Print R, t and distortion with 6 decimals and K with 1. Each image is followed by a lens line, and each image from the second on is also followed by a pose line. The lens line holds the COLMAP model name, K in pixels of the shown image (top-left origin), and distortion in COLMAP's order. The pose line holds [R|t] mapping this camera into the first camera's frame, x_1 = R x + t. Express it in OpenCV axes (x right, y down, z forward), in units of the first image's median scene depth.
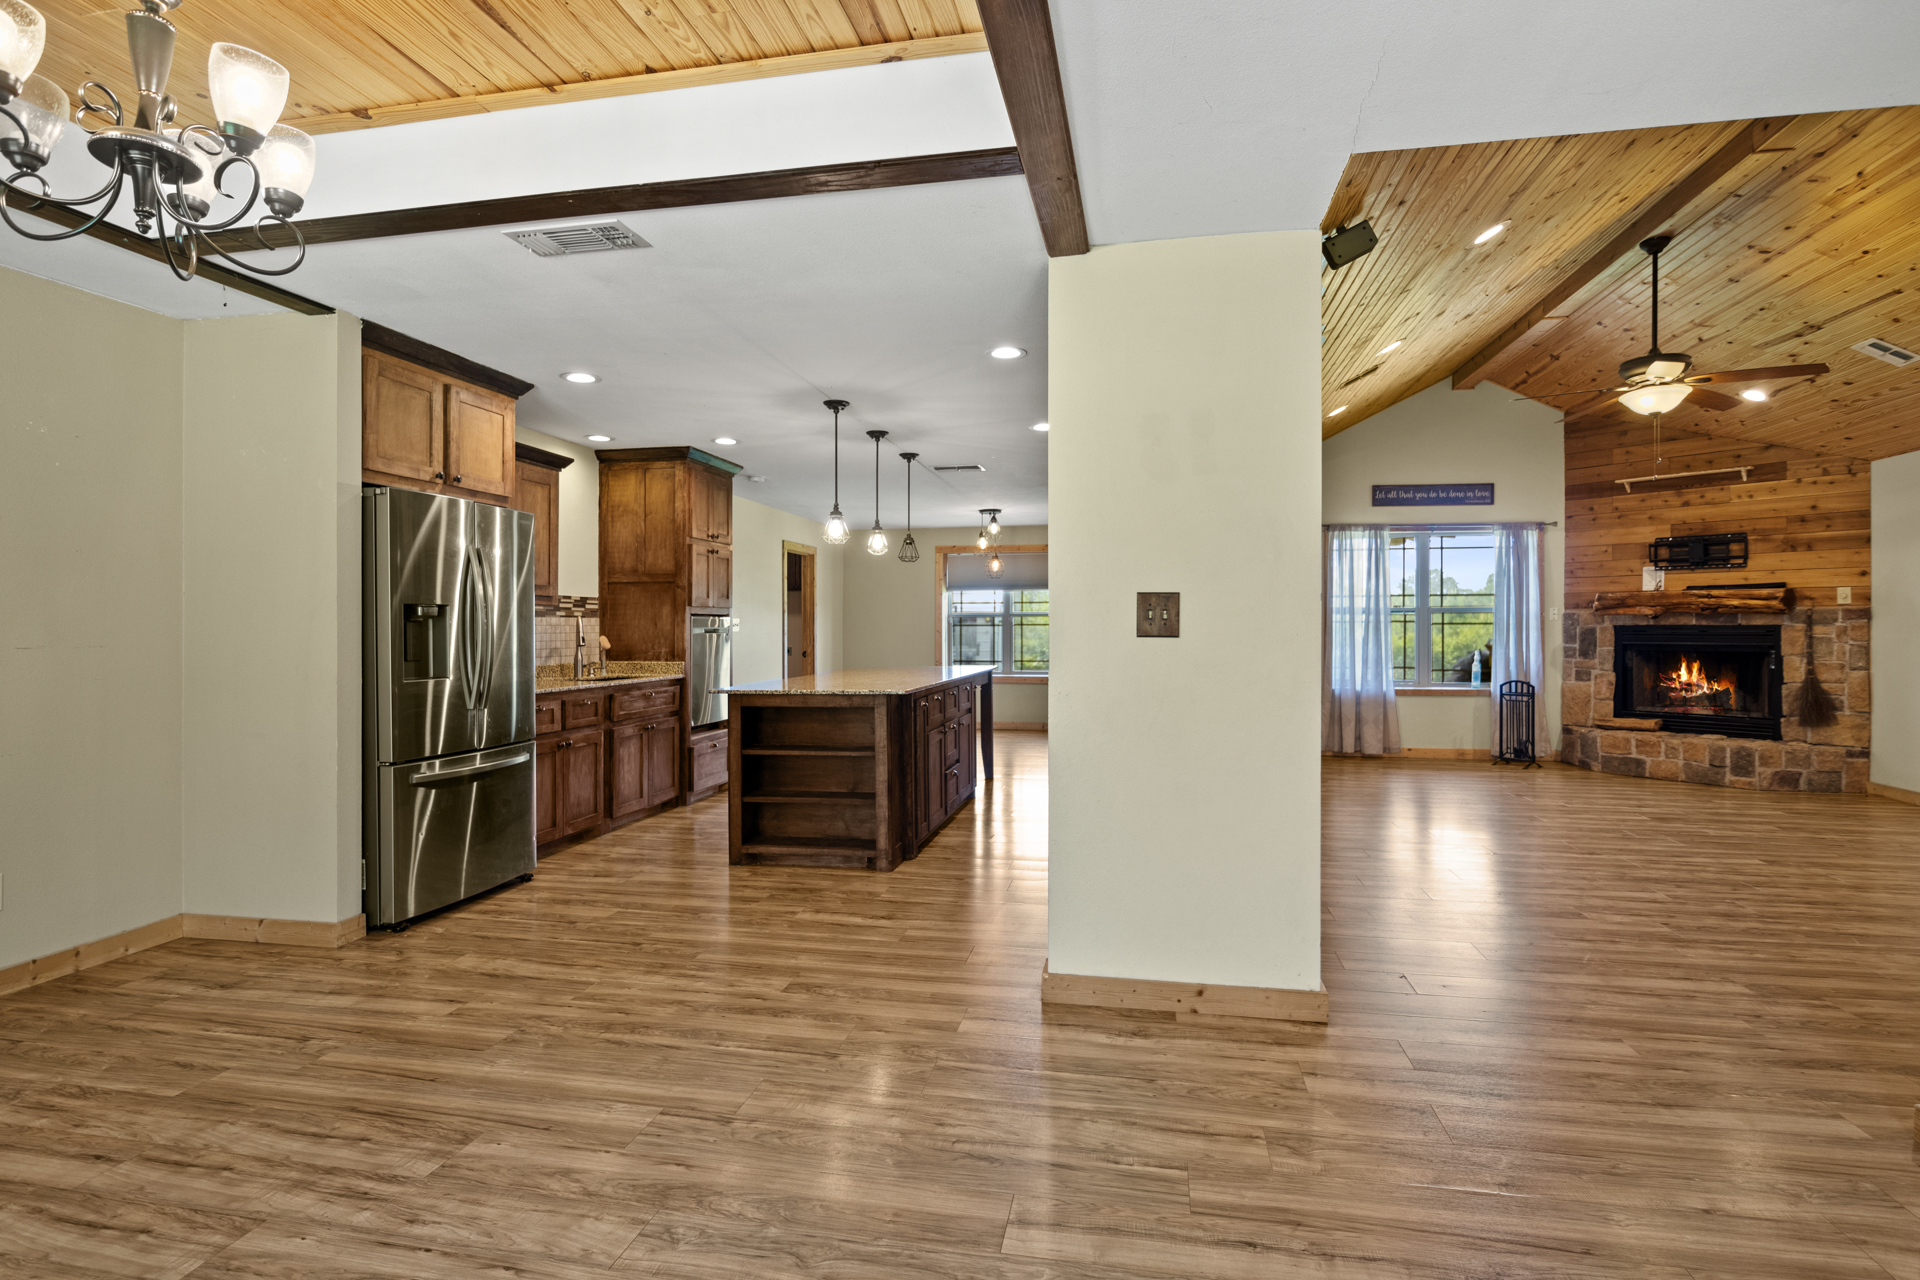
lens RADIAL K [[976.0, 0, 957.7], [0, 976.0, 622.6], [0, 0, 1]] dist [-0.004071, -0.001215]
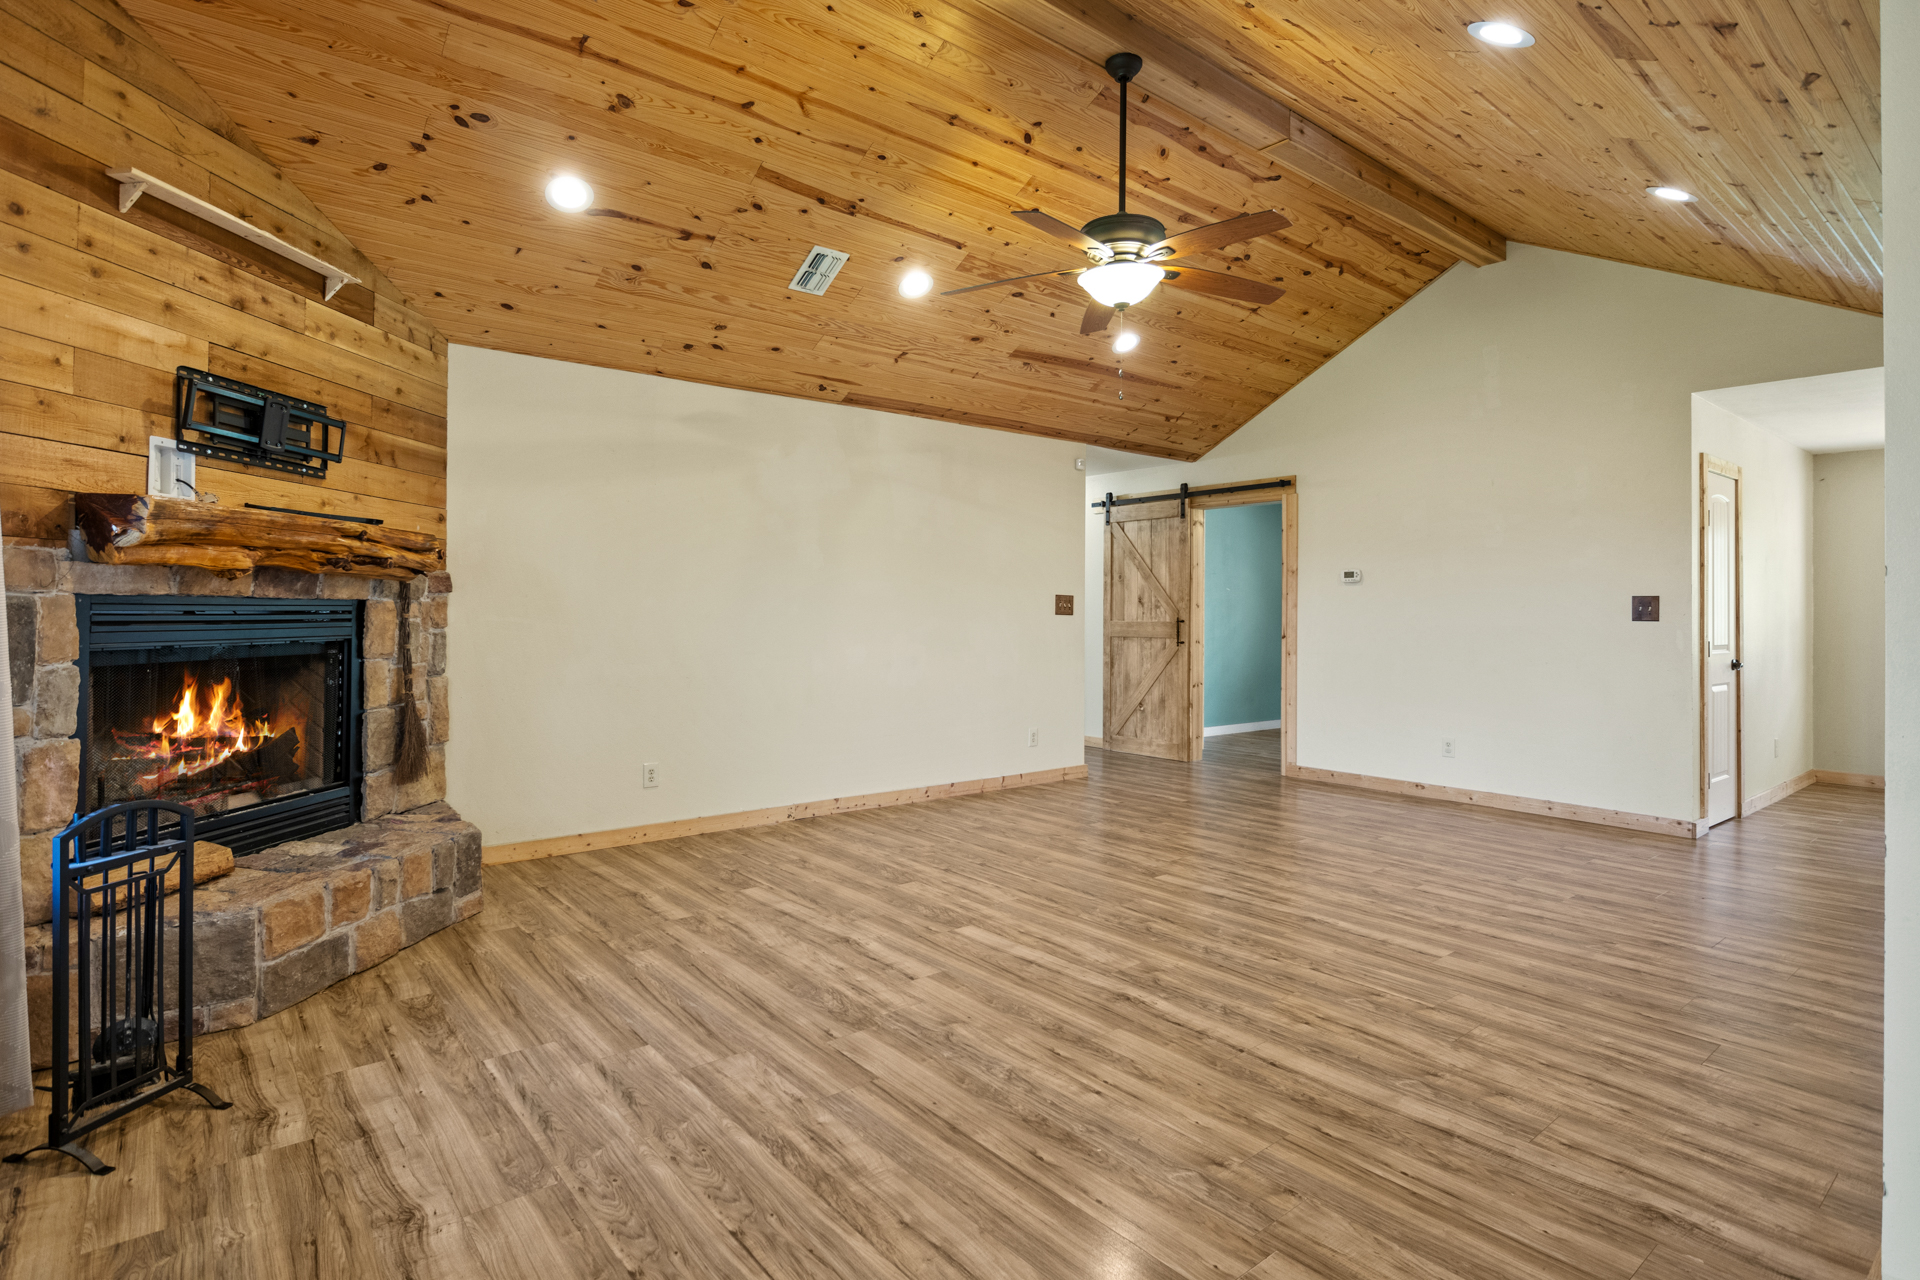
lens RADIAL K [[976.0, 0, 957.7], [0, 976.0, 622.6], [0, 0, 1]] dist [-0.004071, -0.001215]
pose [[-0.773891, -0.008761, 0.633258, 0.255973], [-0.007295, 0.999961, 0.004919, 0.009644], [-0.633277, -0.000813, -0.773925, 1.160302]]
